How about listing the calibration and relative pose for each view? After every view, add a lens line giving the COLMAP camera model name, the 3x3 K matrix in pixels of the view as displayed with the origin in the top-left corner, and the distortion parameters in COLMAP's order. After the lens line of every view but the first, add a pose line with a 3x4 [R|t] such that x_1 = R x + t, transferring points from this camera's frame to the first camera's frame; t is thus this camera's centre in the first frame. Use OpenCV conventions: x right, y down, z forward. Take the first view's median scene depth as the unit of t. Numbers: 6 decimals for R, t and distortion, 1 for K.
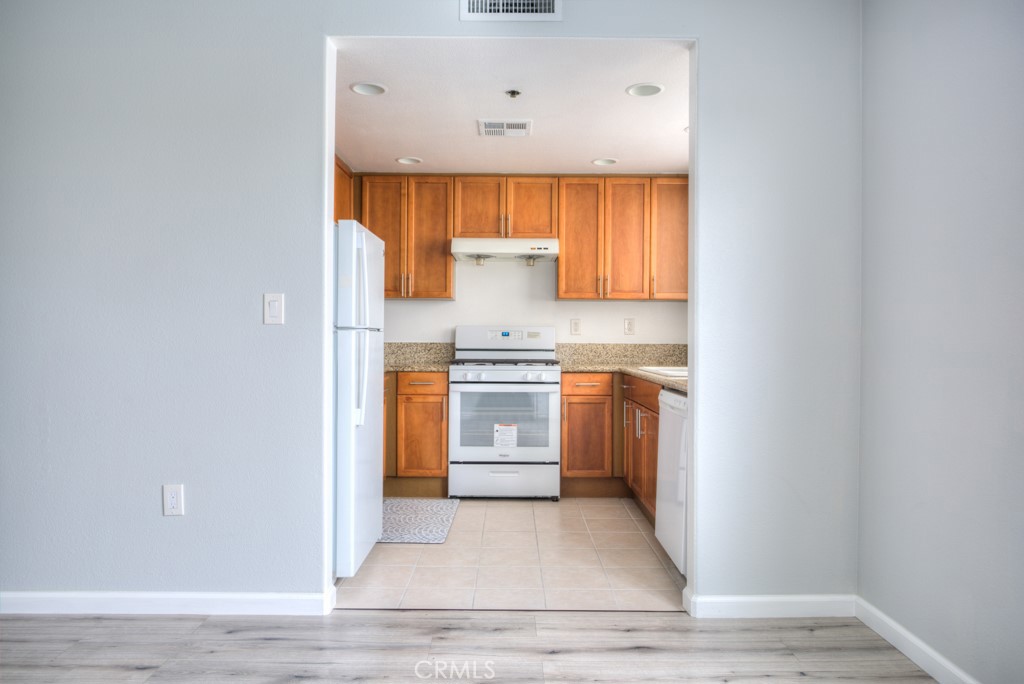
lens RADIAL K [[704.8, 0, 508.5], [0, 704.8, 337.3], [0, 0, 1]] dist [-0.001251, -0.003958]
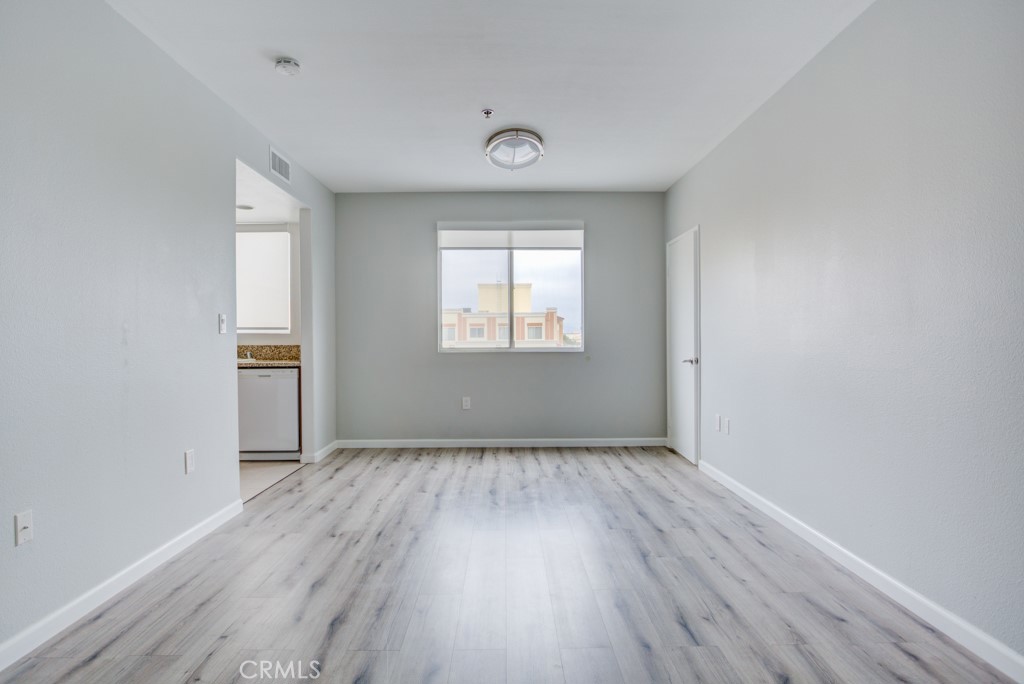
lens RADIAL K [[577.2, 0, 506.2], [0, 577.2, 341.8], [0, 0, 1]] dist [-0.001717, 0.000522]
pose [[-0.006178, -0.008563, 0.999944, -1.717985], [0.008991, 0.999922, 0.008618, -0.006358], [-0.999940, 0.009044, -0.006100, 0.416060]]
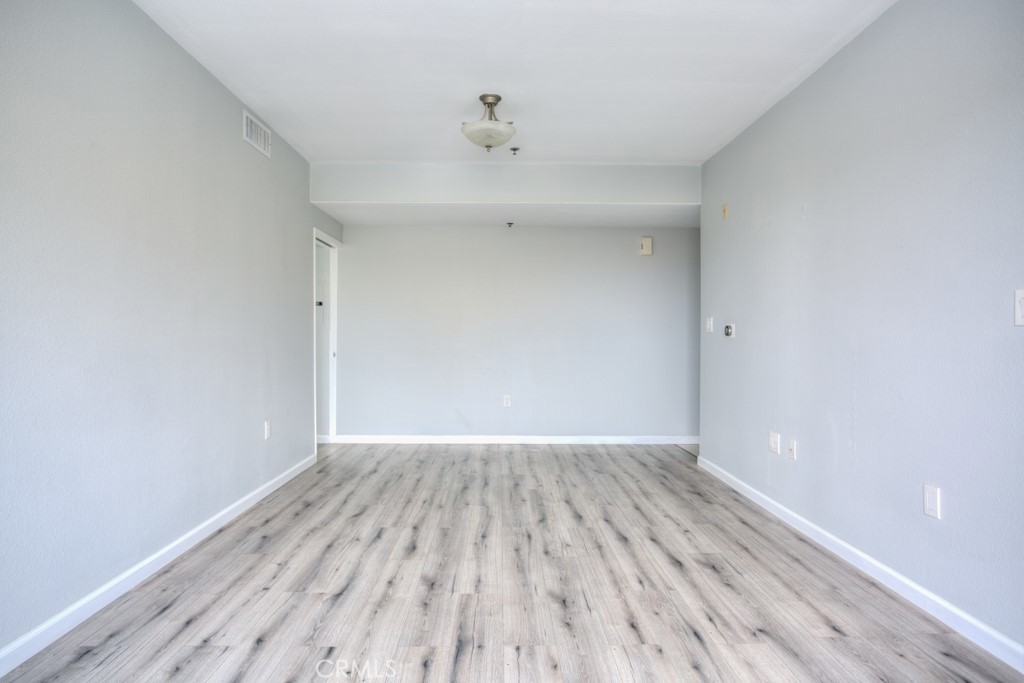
lens RADIAL K [[569.4, 0, 512.0], [0, 569.4, 341.5], [0, 0, 1]] dist [0.001683, 0.001082]
pose [[0.026843, 0.004295, -0.999630, 0.350113], [-0.004618, 0.999981, 0.004172, 0.000968], [0.999629, 0.004504, 0.026862, 0.401215]]
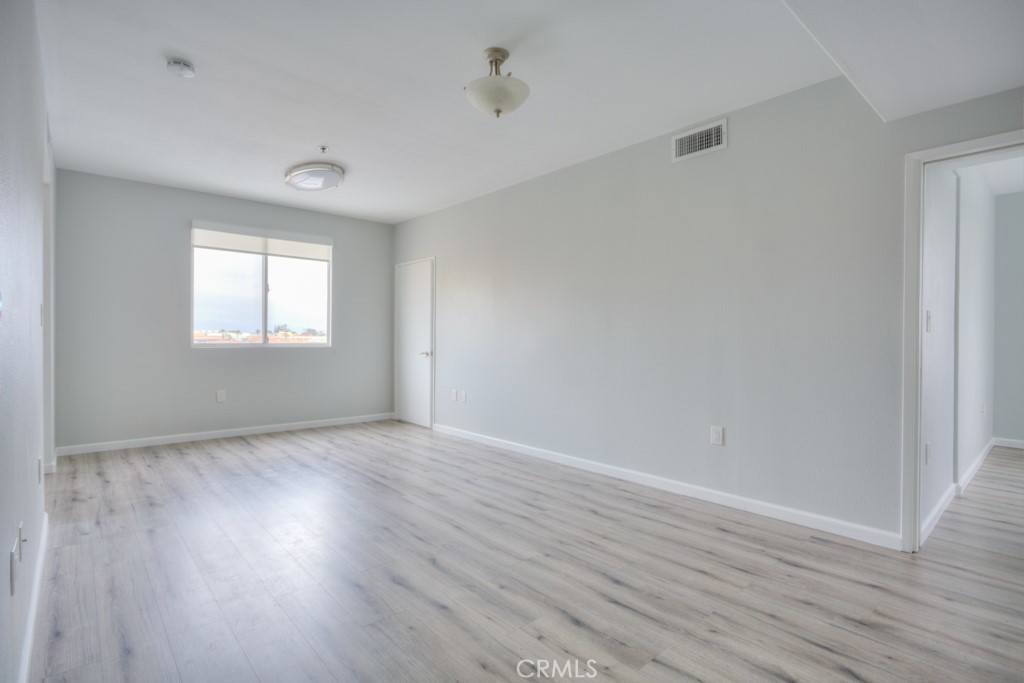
lens RADIAL K [[499.3, 0, 508.8], [0, 499.3, 338.3], [0, 0, 1]] dist [-0.021149, 0.008781]
pose [[-0.664095, -0.009514, 0.747587, -1.772128], [-0.006684, 0.999955, 0.006788, -0.007682], [-0.747618, -0.000490, -0.664129, 1.029987]]
